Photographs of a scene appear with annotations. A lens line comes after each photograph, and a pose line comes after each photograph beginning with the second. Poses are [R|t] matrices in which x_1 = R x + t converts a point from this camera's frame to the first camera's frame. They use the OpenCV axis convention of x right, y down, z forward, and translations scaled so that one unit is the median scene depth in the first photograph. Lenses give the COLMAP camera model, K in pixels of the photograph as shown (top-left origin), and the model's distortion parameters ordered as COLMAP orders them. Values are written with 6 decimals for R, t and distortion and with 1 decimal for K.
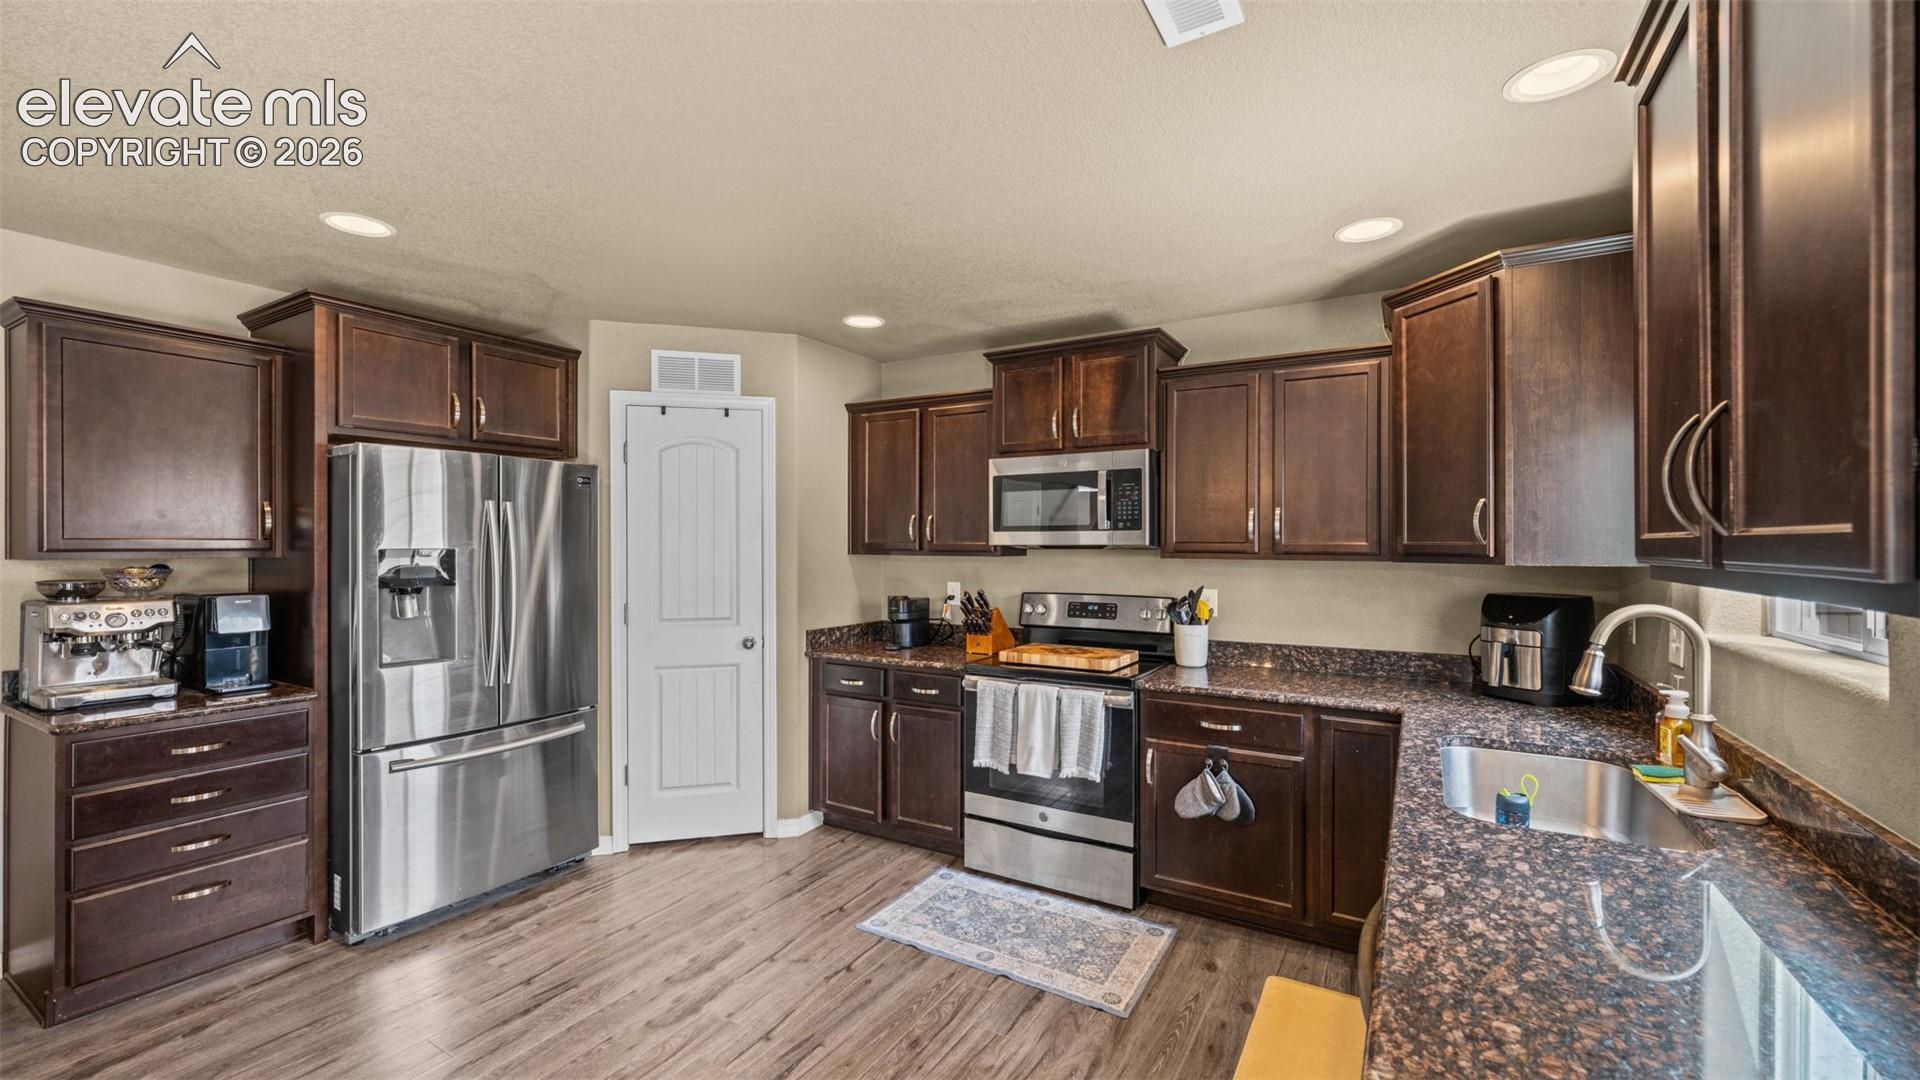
lens RADIAL K [[771.4, 0, 944.4], [0, 771.4, 542.1], [0, 0, 1]] dist [-0.002775, -0.000534]
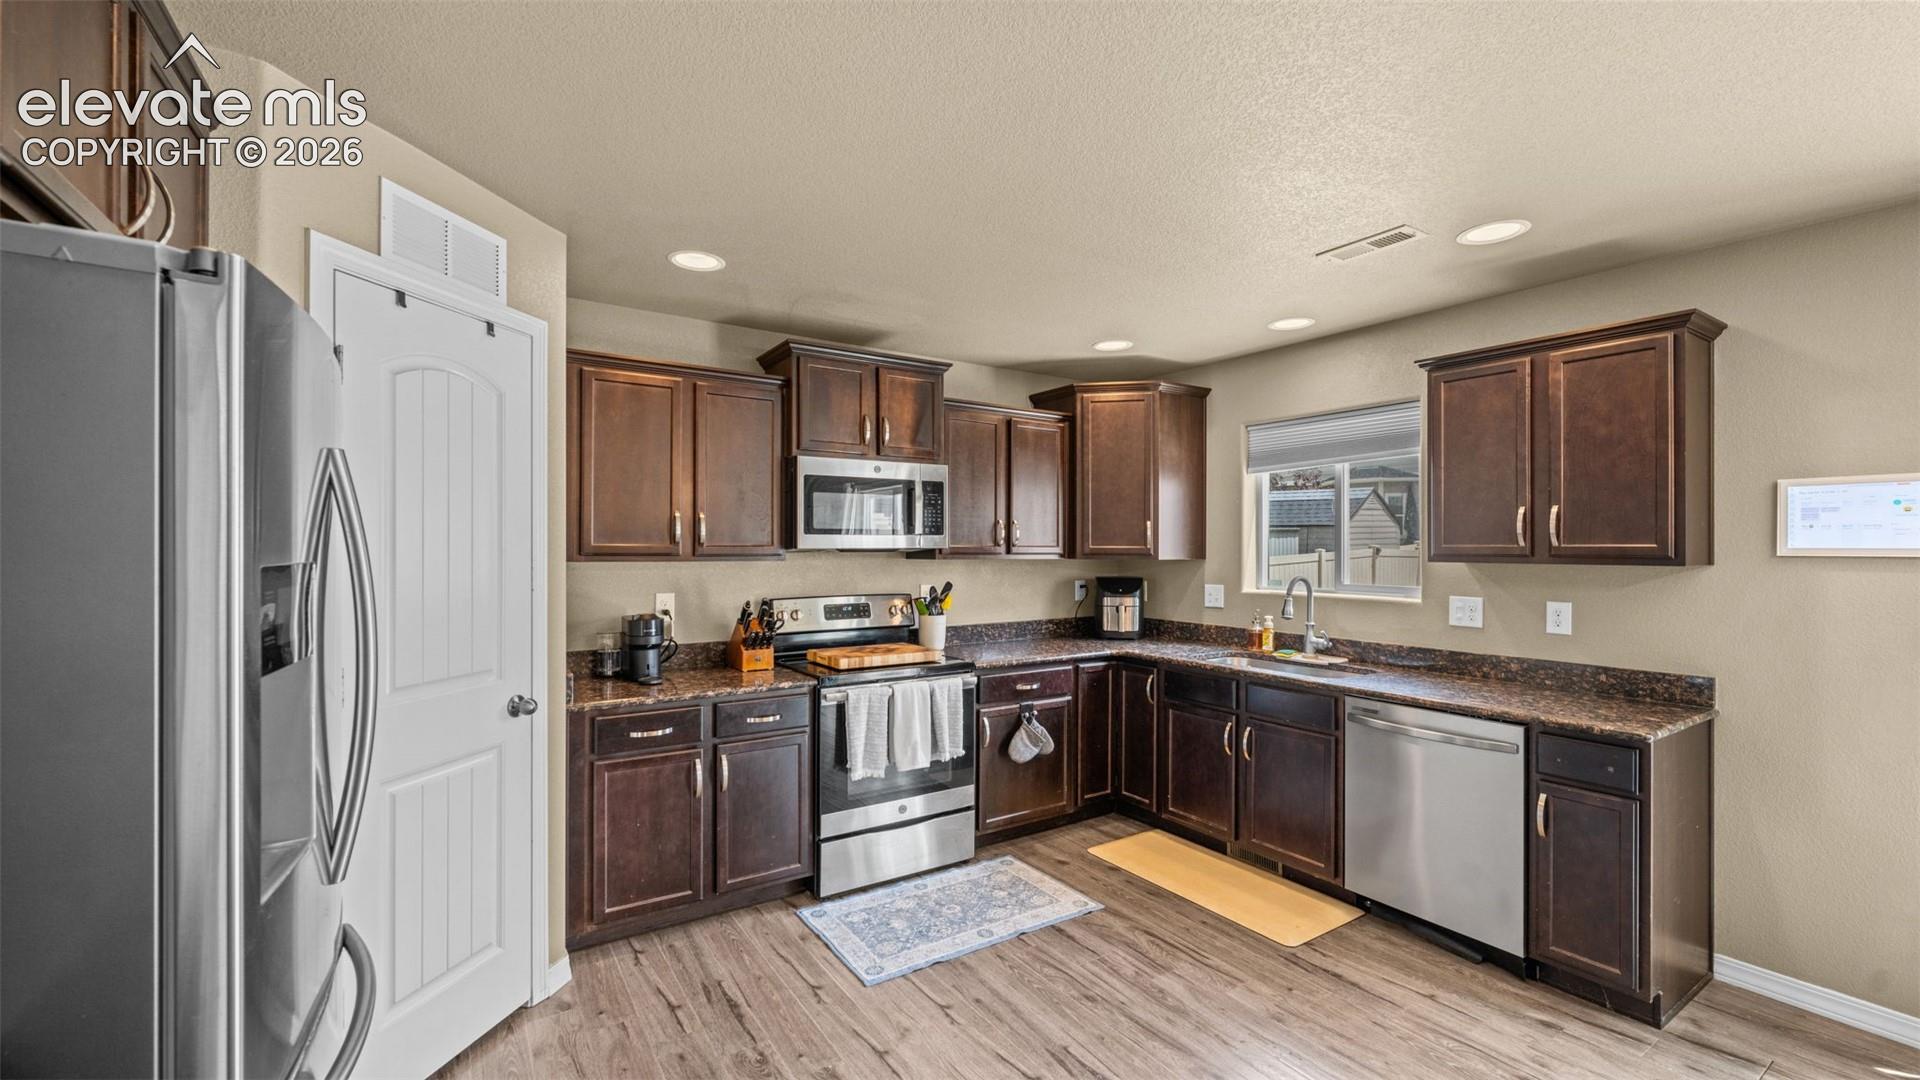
lens RADIAL K [[771.4, 0, 959.2], [0, 771.4, 545.3], [0, 0, 1]] dist [-0.002775, -0.000534]
pose [[0.433857, 0.001474, 0.900980, -0.821943], [-0.004107, 0.999992, 0.000342, -0.001257], [-0.900972, -0.003848, 0.433860, 0.505894]]
